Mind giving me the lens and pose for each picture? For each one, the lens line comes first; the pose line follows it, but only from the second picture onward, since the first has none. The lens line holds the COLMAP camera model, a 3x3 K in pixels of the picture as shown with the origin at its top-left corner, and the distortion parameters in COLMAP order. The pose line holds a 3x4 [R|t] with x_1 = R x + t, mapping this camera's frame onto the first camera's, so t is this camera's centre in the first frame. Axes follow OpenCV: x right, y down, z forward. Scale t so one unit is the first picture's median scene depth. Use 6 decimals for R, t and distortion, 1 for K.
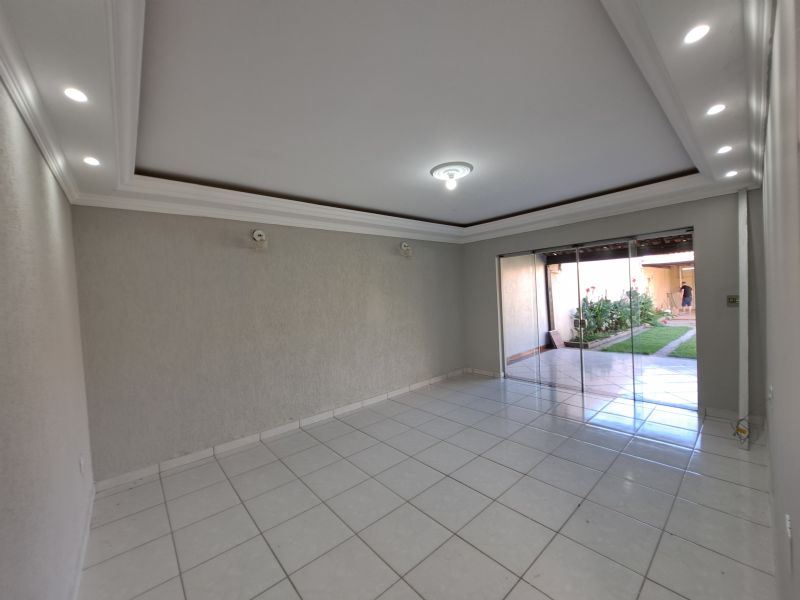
lens RADIAL K [[316.1, 0, 401.9], [0, 316.1, 294.3], [0, 0, 1]] dist [-0.012046, 0.000039]
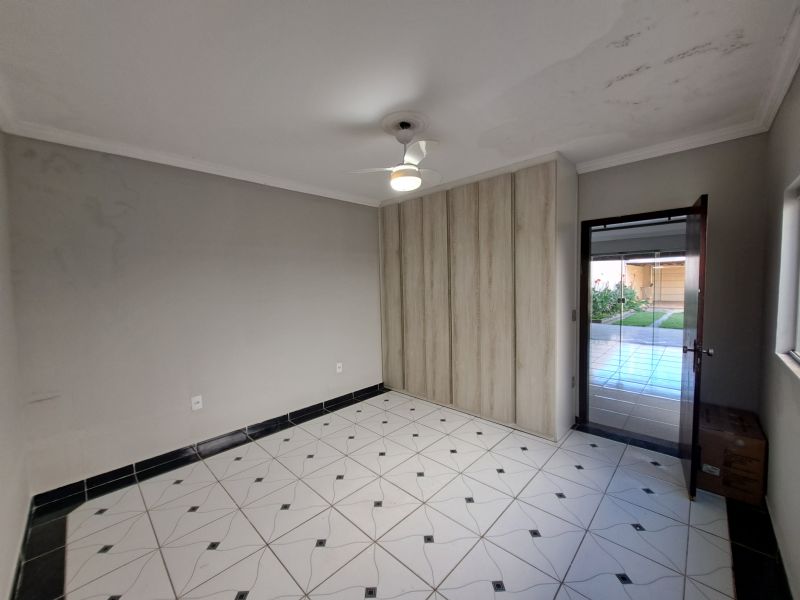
lens RADIAL K [[316.1, 0, 400.5], [0, 316.1, 312.7], [0, 0, 1]] dist [-0.012046, 0.000039]
pose [[0.995836, 0.022116, 0.088438, -0.168683], [-0.030559, 0.994981, 0.095284, 0.007264], [-0.085887, -0.097590, 0.991514, -0.122882]]
